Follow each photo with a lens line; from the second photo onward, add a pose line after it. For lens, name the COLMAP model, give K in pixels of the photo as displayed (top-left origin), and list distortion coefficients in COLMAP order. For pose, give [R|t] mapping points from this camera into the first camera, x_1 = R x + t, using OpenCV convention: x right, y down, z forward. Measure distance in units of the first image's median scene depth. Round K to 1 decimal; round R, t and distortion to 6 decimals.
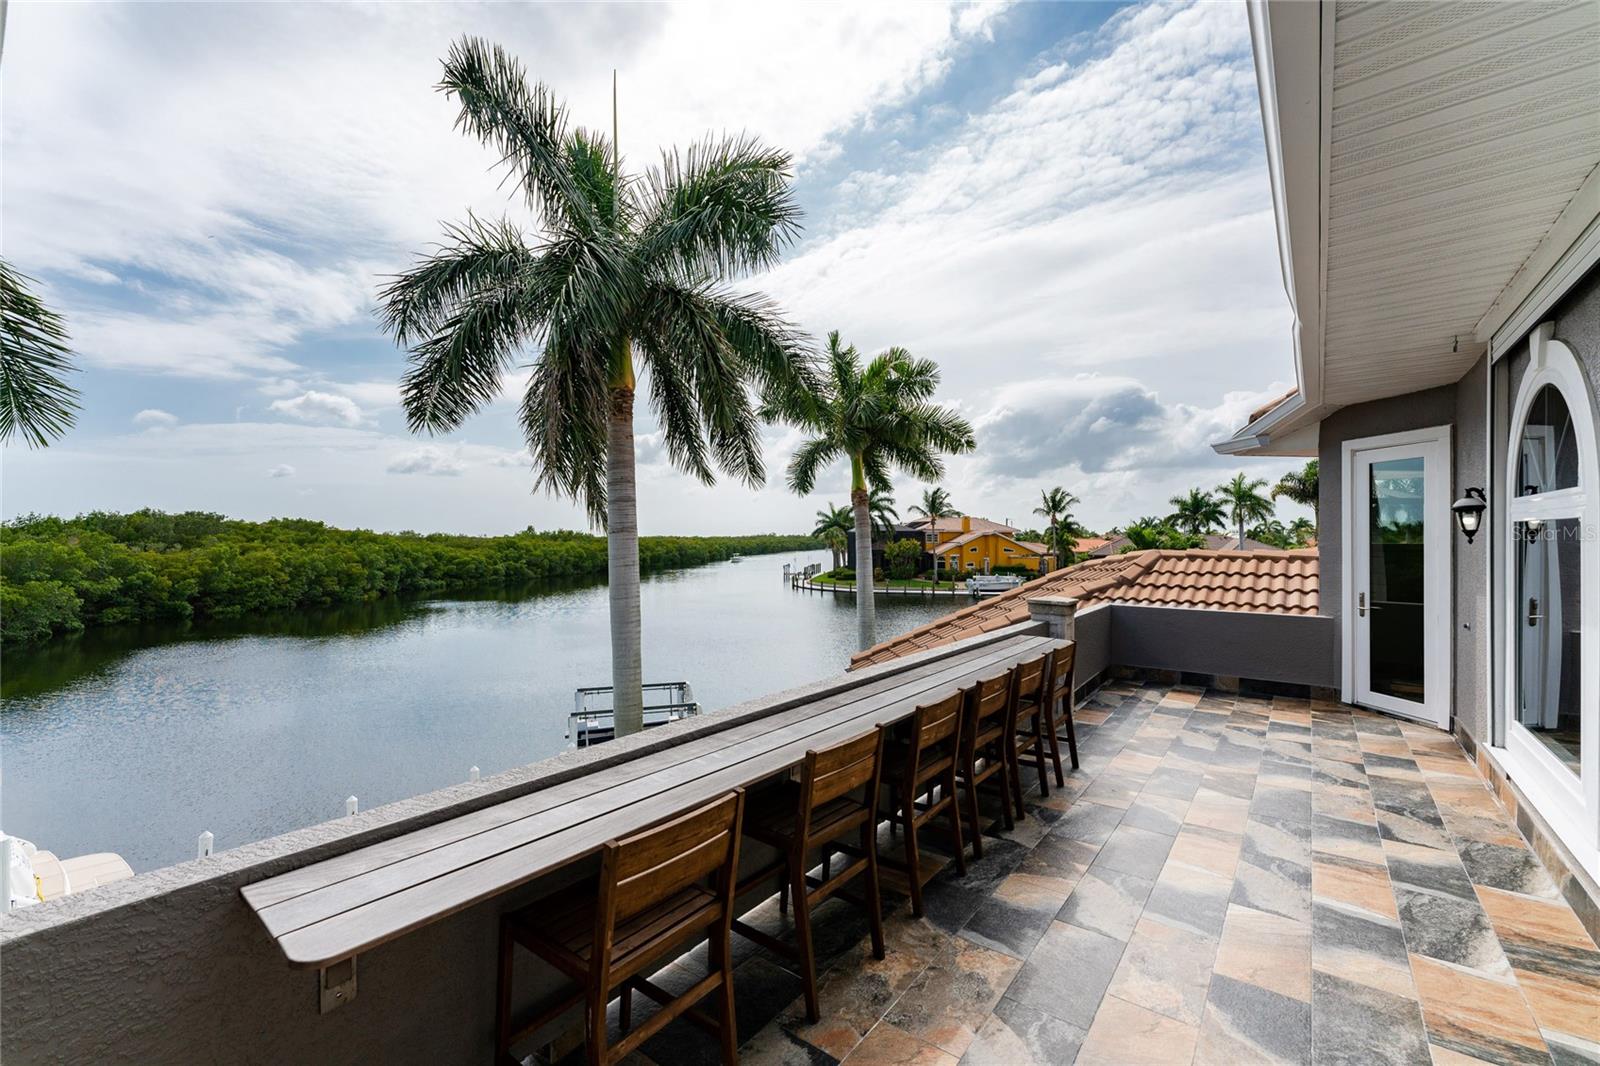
lens RADIAL K [[646.3, 0, 816.3], [0, 646.3, 545.9], [0, 0, 1]] dist [-0.017098, 0.001515]
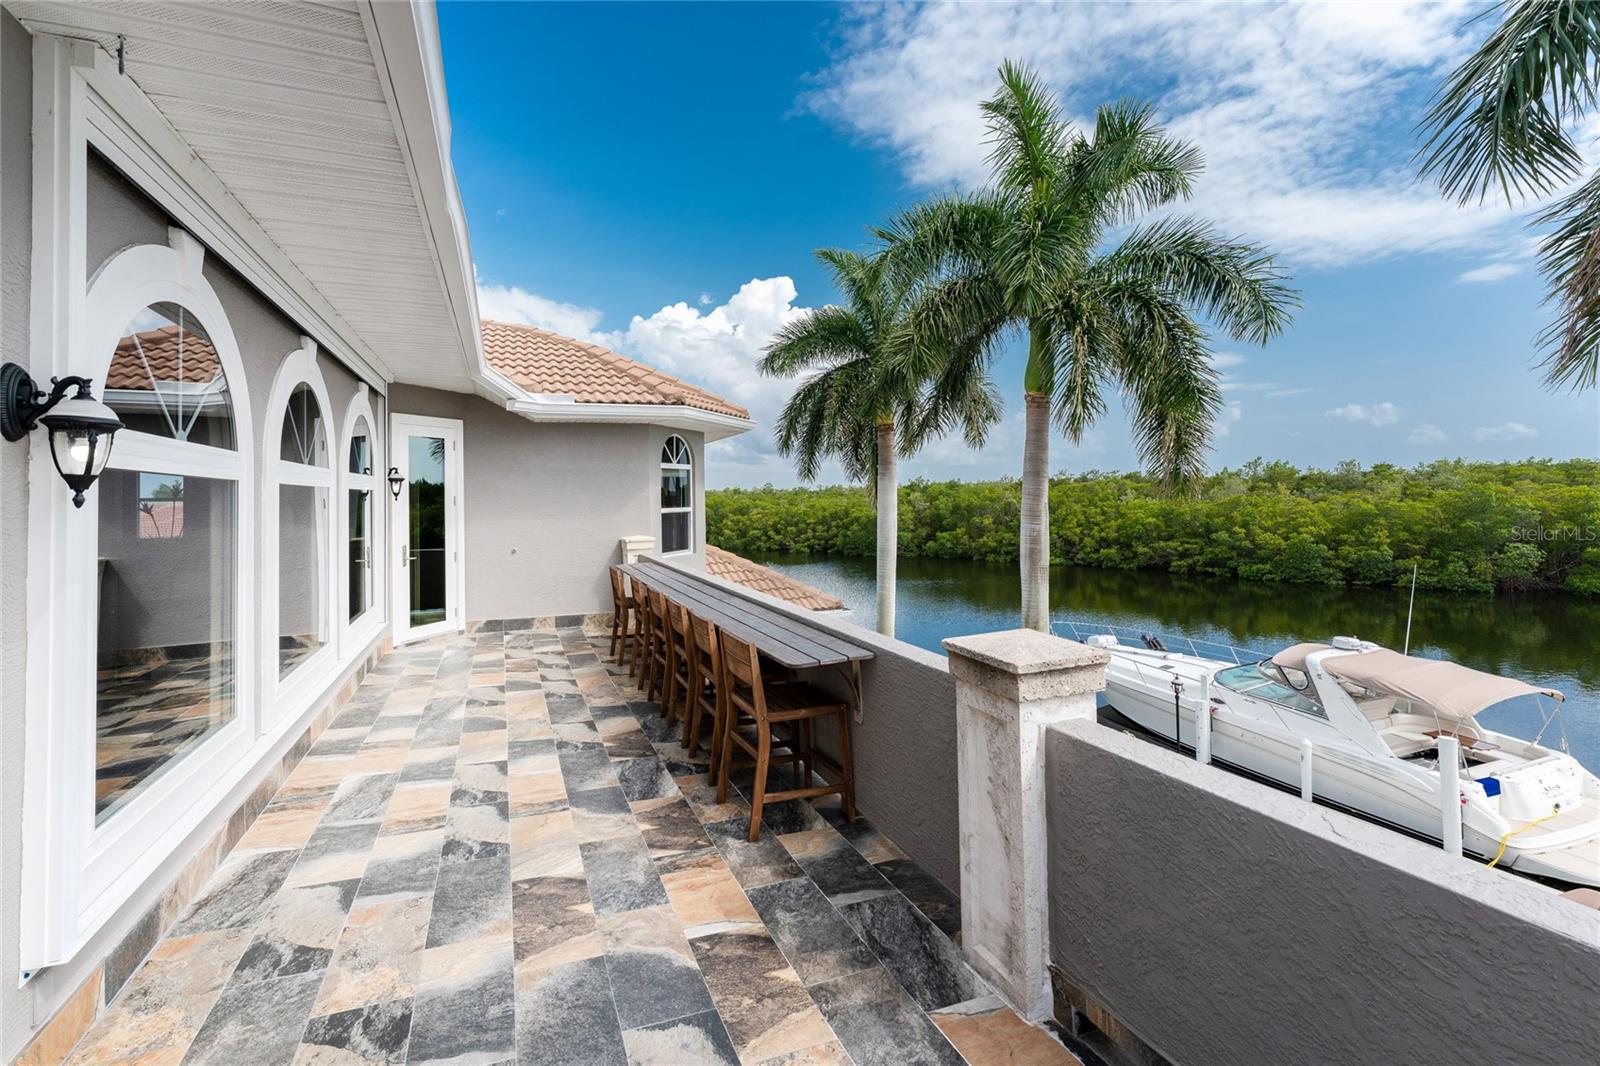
lens RADIAL K [[646.3, 0, 704.4], [0, 646.3, 487.4], [0, 0, 1]] dist [-0.017098, 0.001515]
pose [[-0.570799, 0.005040, -0.821074, 1.320423], [0.014036, 0.999895, -0.003620, -0.008916], [0.820970, -0.013591, -0.570810, 1.841762]]
